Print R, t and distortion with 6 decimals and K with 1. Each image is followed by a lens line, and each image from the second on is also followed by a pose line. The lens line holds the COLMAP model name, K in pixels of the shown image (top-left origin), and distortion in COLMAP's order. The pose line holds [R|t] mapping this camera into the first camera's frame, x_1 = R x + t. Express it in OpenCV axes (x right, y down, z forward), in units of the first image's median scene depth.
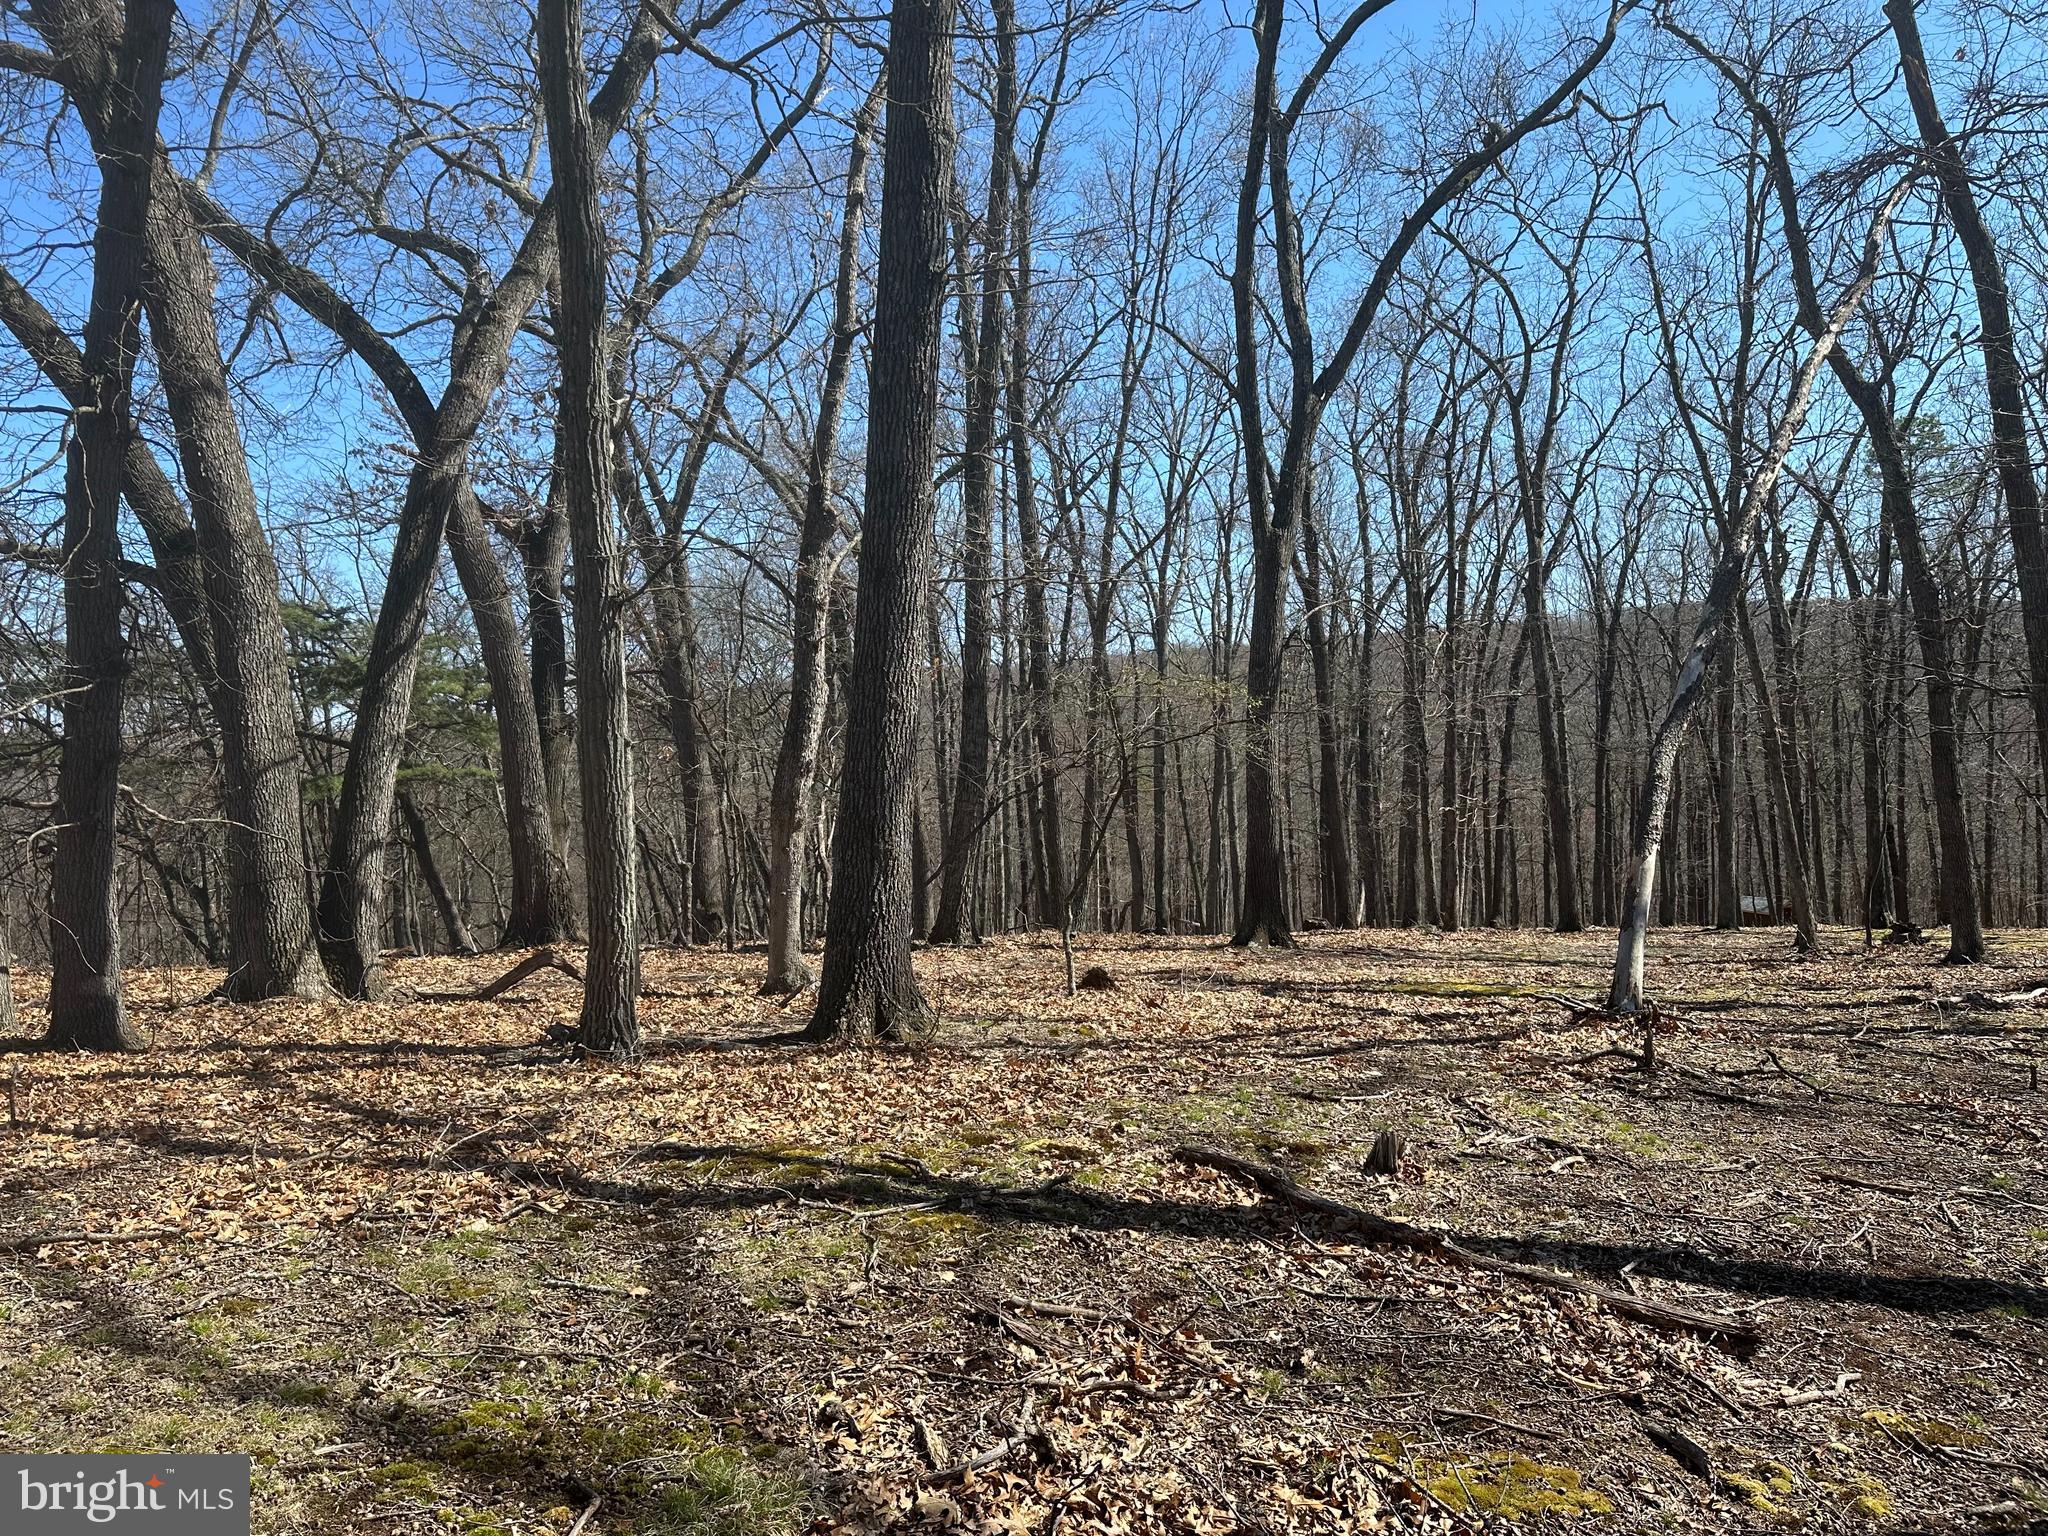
lens RADIAL K [[1362.6, 0, 1027.8], [0, 1362.6, 784.9], [0, 0, 1]] dist [0.004757, -0.028857]
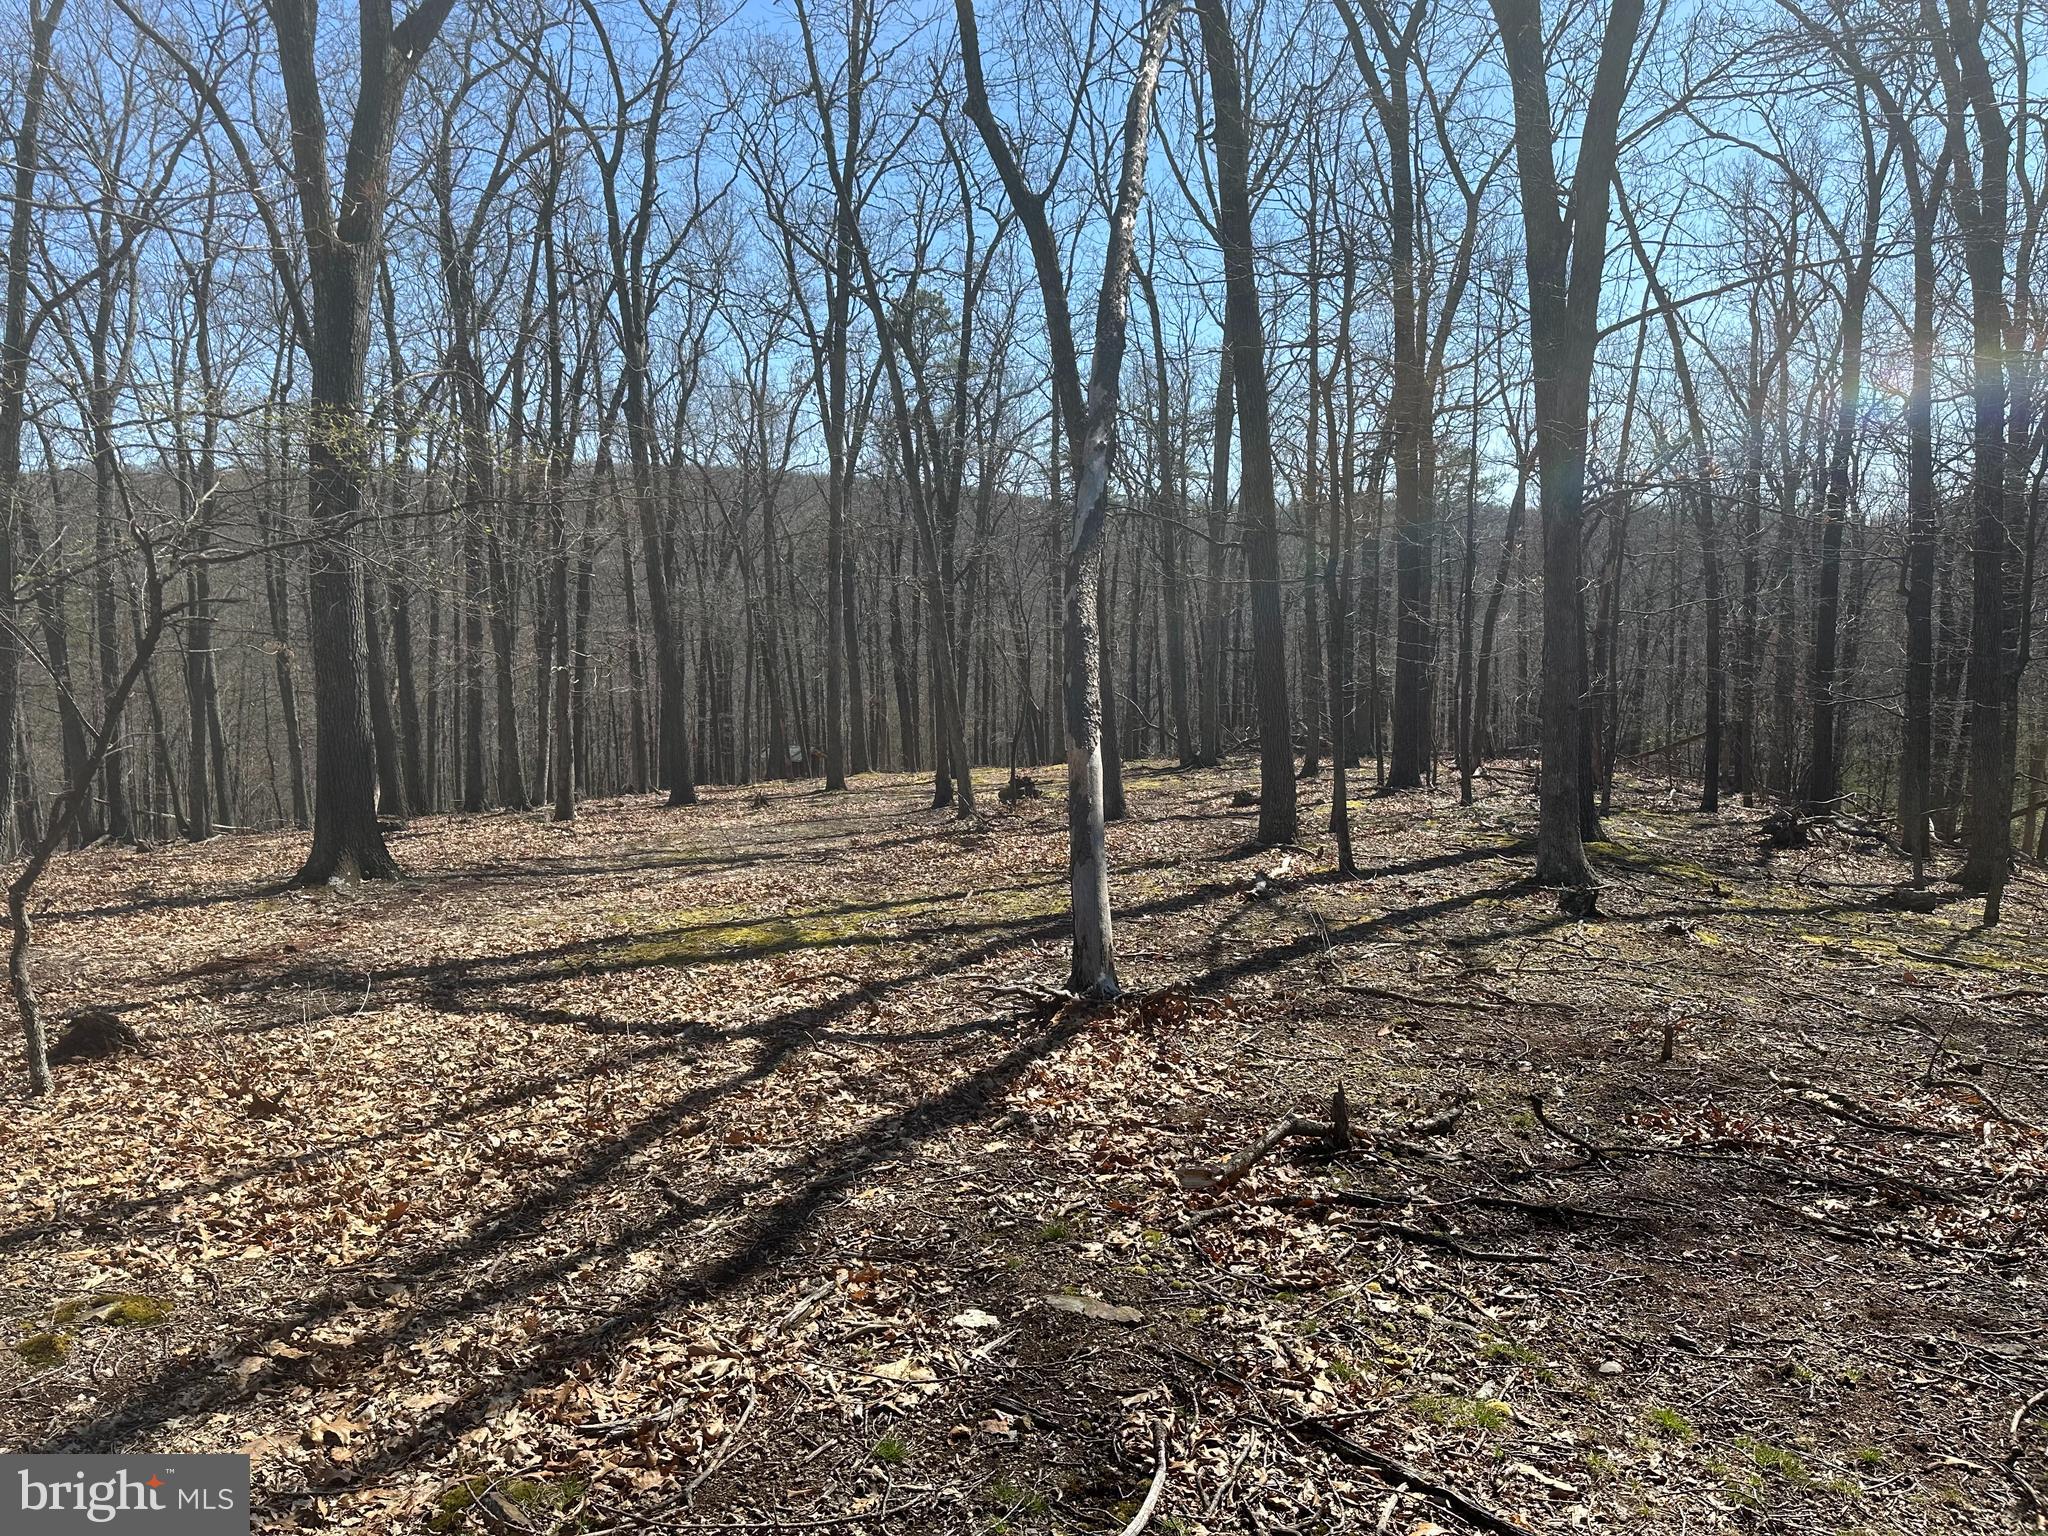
lens RADIAL K [[1362.6, 0, 1027.8], [0, 1362.6, 784.9], [0, 0, 1]] dist [0.004757, -0.028857]
pose [[0.767608, -0.056466, 0.638428, 0.004946], [-0.013916, 0.994408, 0.104682, 0.000467], [-0.640769, -0.089239, 0.762530, 0.170171]]
